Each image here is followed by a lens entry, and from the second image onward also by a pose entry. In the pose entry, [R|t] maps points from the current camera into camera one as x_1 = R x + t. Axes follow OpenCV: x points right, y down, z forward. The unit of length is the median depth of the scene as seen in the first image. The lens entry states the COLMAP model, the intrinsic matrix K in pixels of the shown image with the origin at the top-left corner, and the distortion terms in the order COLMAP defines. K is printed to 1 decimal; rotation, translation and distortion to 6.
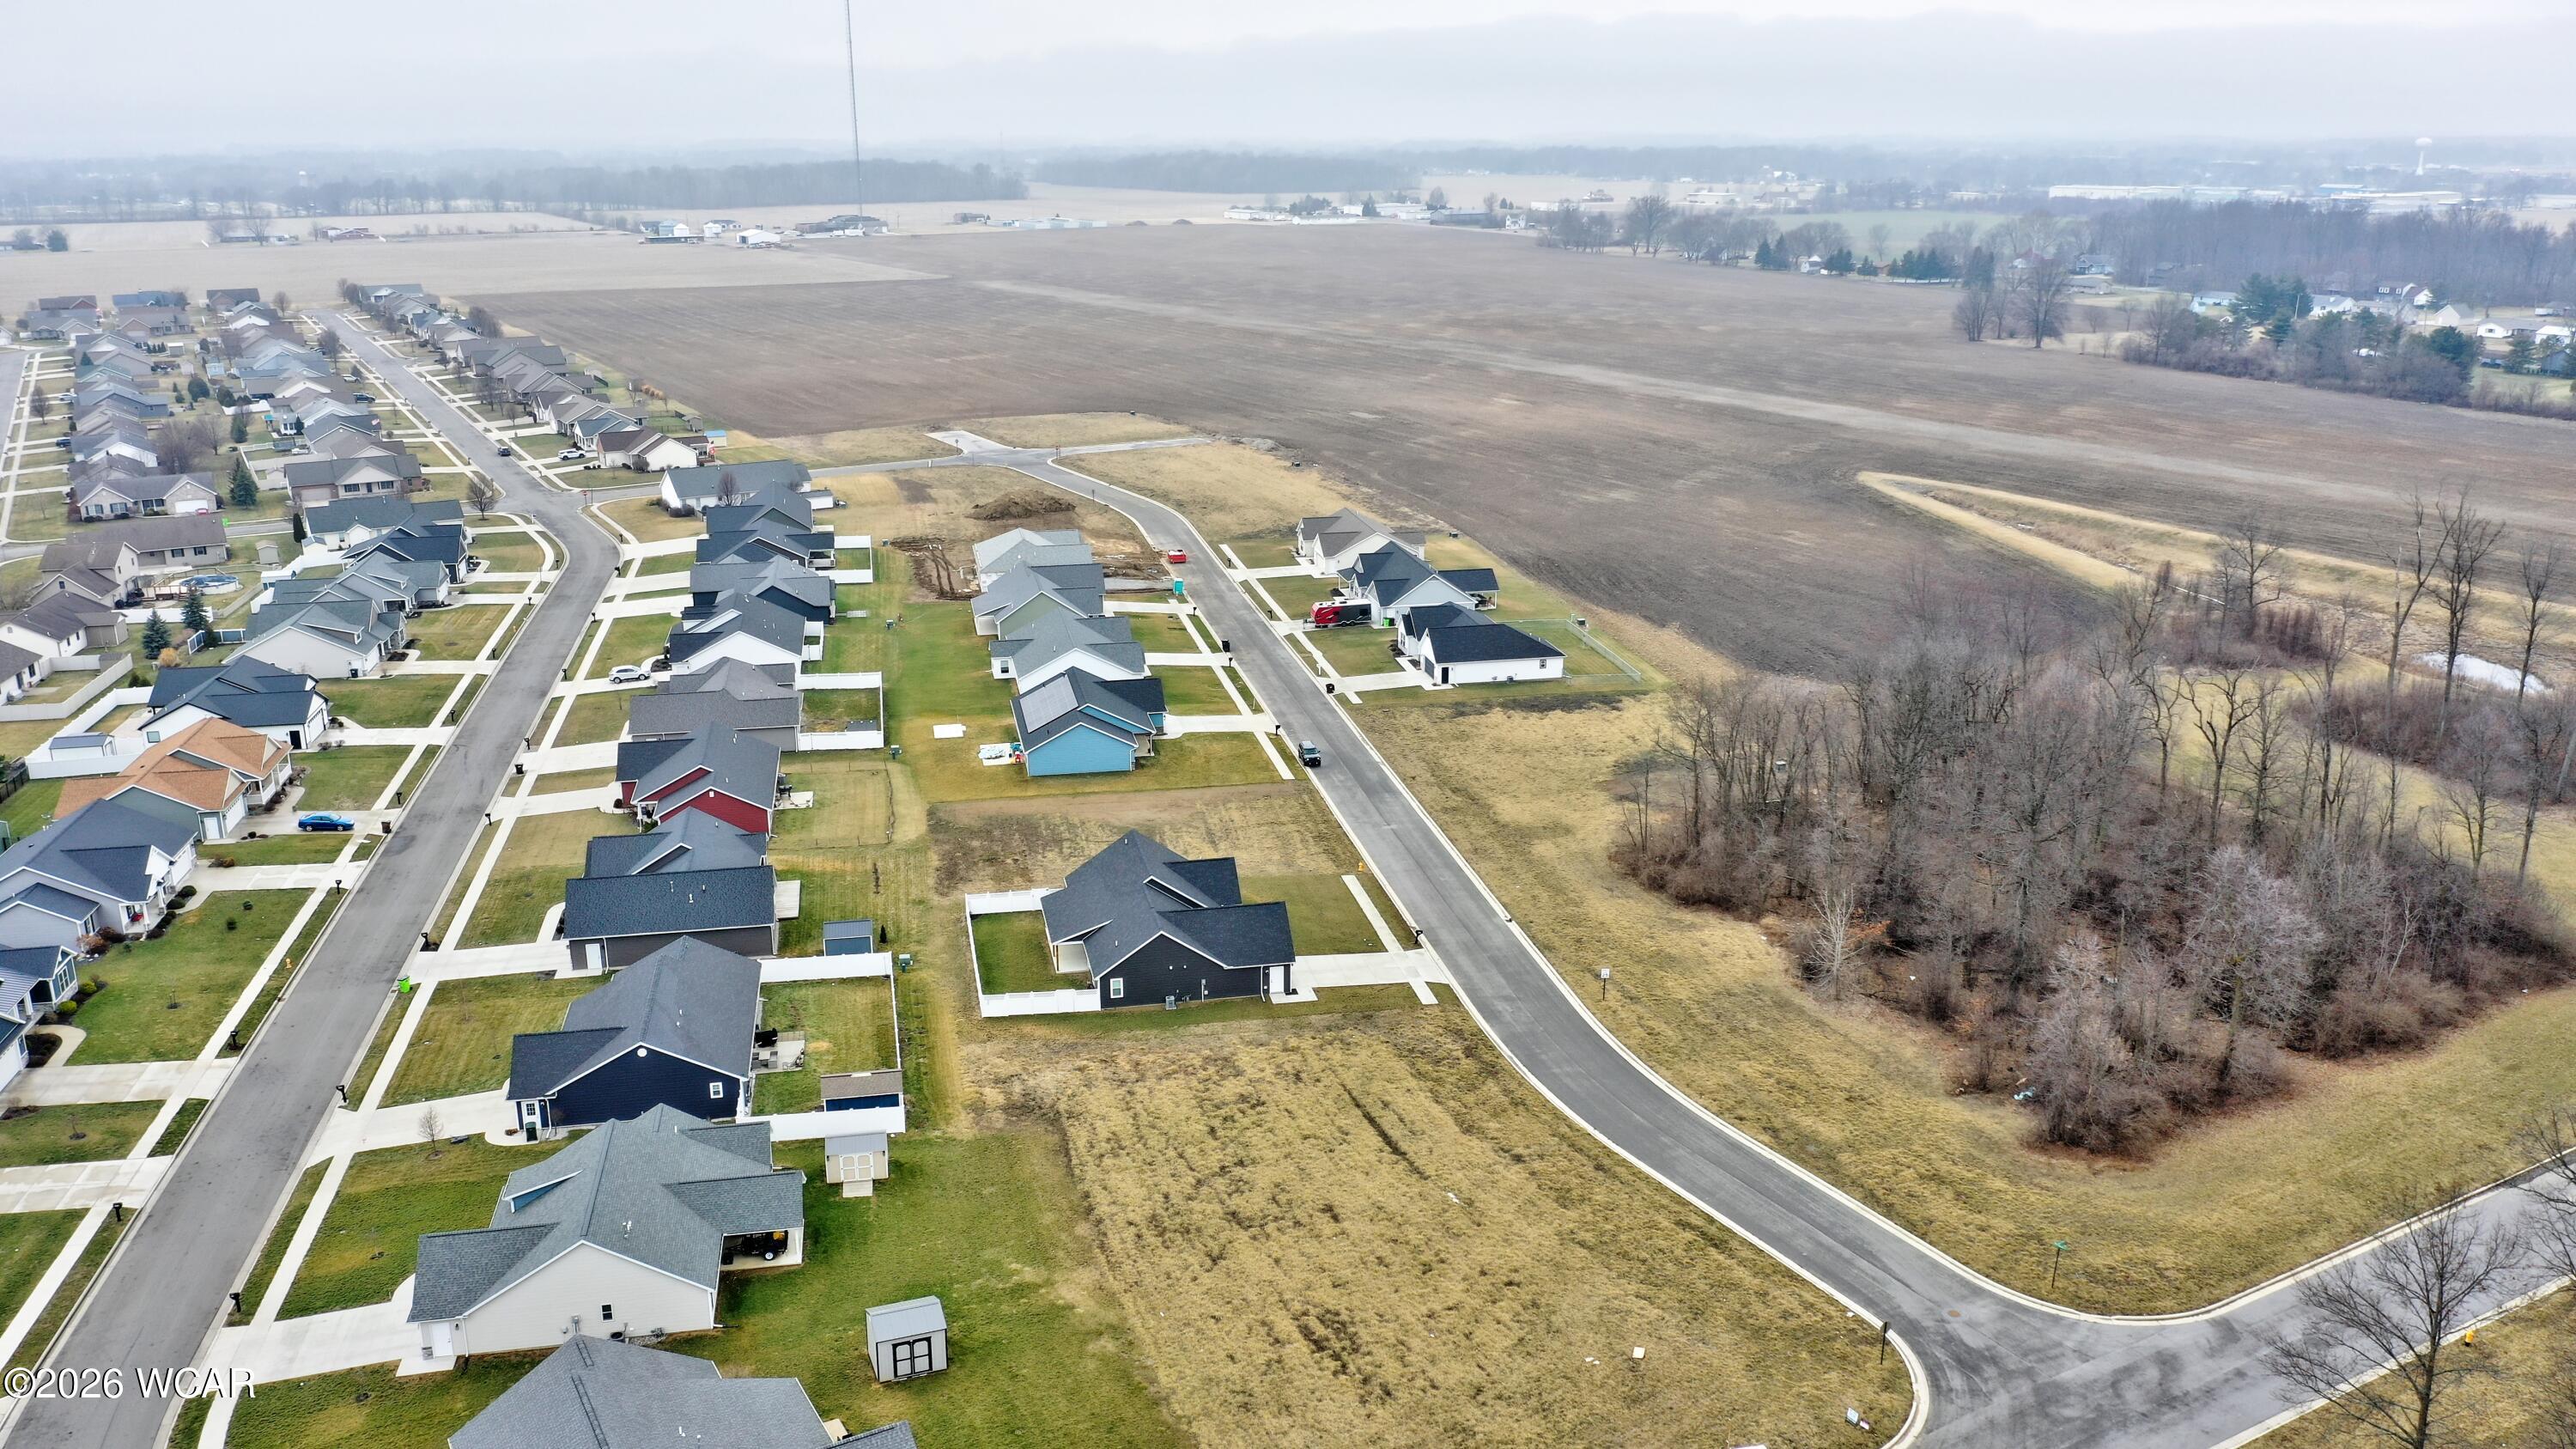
lens RADIAL K [[2005.4, 0, 1264.1], [0, 2005.4, 724.7], [0, 0, 1]] dist [-0.010276, -0.005937]
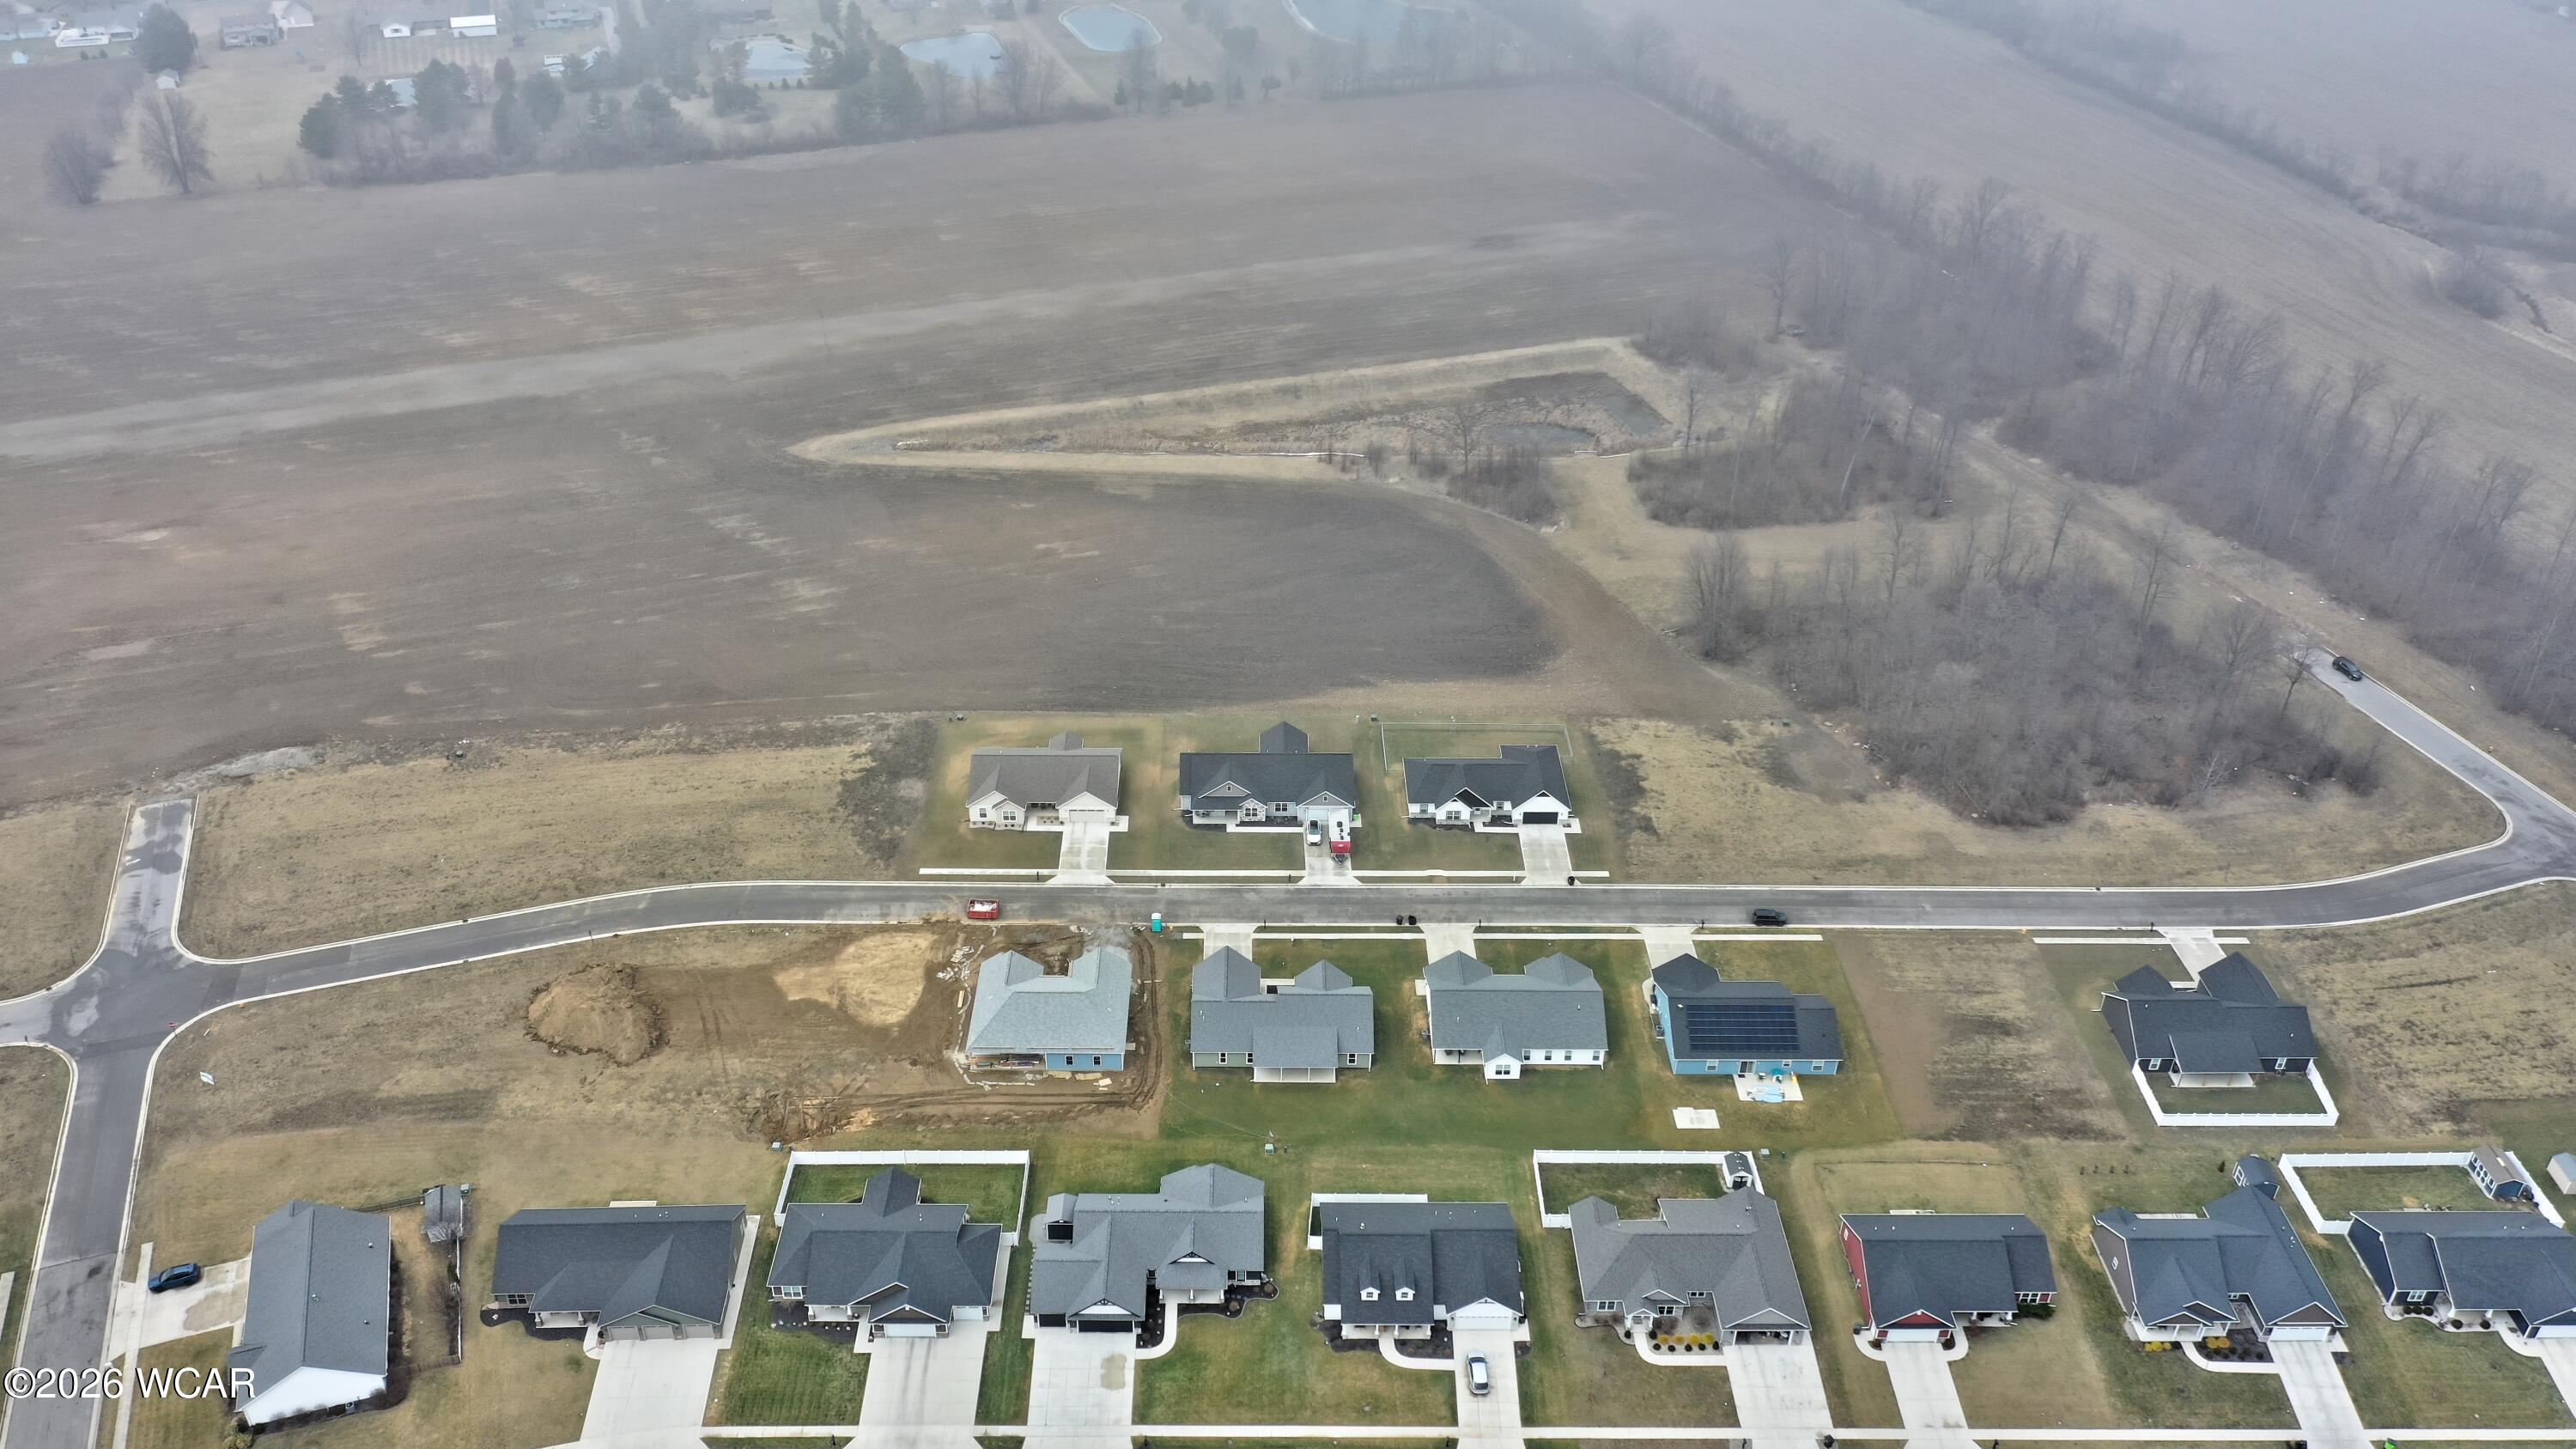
lens RADIAL K [[1976.4, 0, 1276.7], [0, 1976.4, 819.7], [0, 0, 1]] dist [-0.009259, -0.008902]
pose [[0.181979, -0.566232, 0.803906, -0.936321], [0.273544, 0.814437, 0.511728, -0.709212], [-0.944488, 0.126780, 0.303100, 0.875894]]
